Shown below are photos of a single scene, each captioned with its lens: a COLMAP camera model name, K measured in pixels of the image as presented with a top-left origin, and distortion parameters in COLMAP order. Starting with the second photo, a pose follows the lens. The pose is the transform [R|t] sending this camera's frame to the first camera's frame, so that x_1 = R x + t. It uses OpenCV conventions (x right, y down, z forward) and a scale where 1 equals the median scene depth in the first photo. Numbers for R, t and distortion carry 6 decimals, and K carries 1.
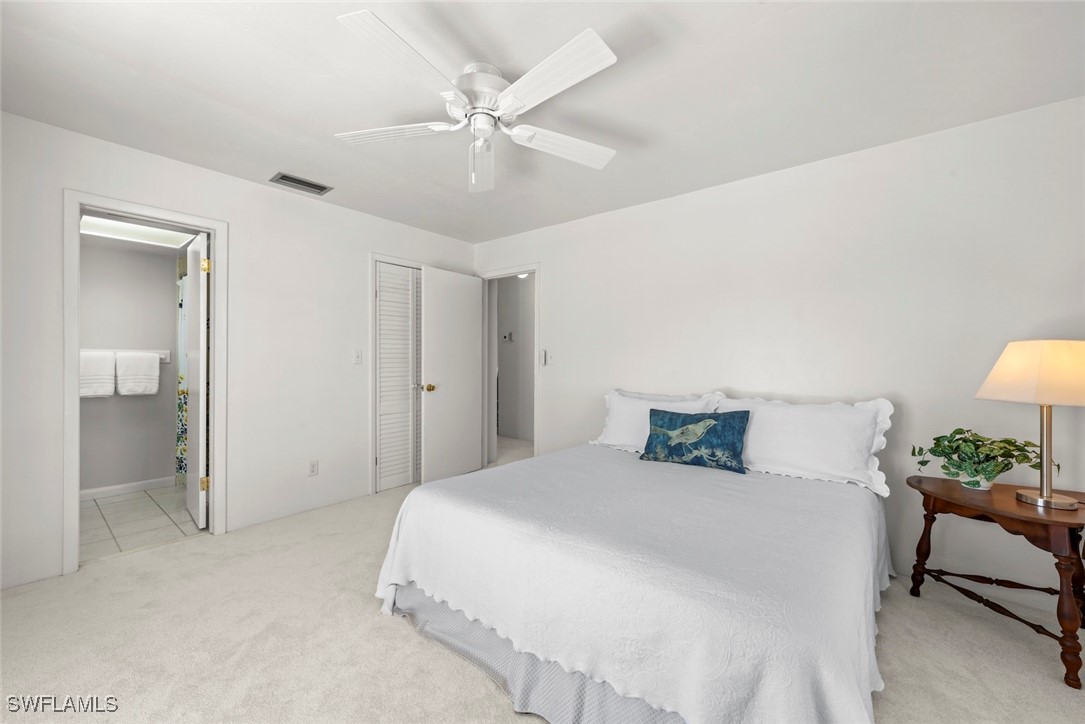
lens RADIAL K [[415.6, 0, 543.1], [0, 415.6, 360.5], [0, 0, 1]] dist [-0.000146, 0.000095]
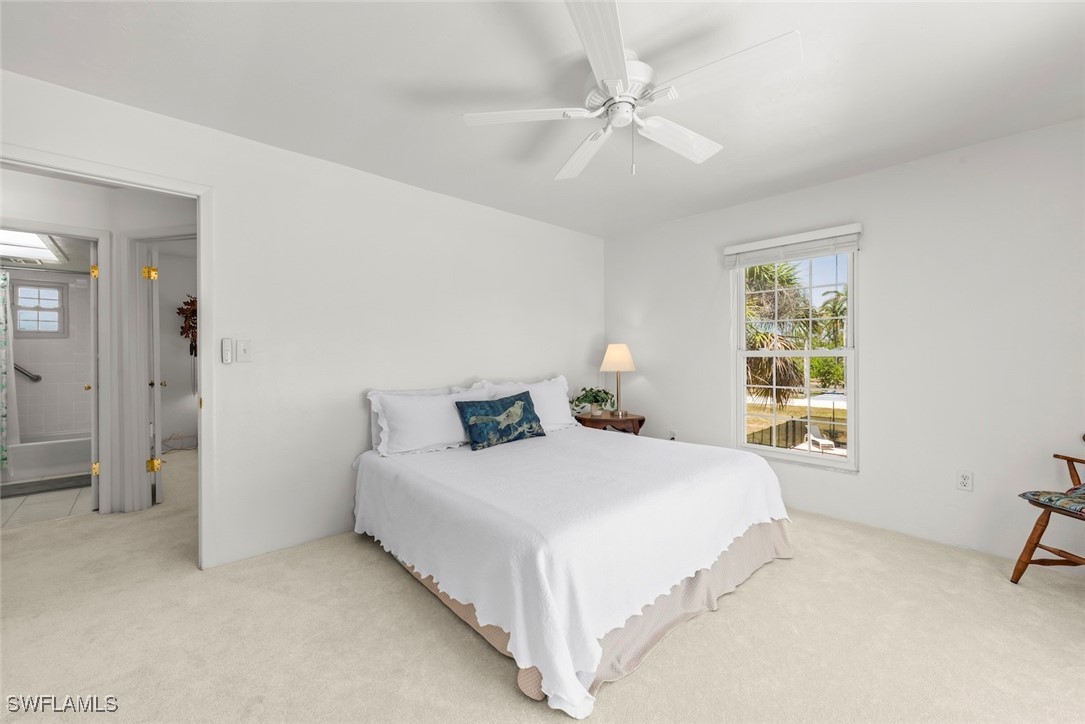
lens RADIAL K [[415.6, 0, 546.4], [0, 415.6, 355.6], [0, 0, 1]] dist [-0.000146, 0.000095]
pose [[0.141161, -0.009050, 0.989945, -0.819964], [0.000899, 0.999959, 0.009013, -0.005466], [-0.989986, -0.000382, 0.141163, 0.744563]]
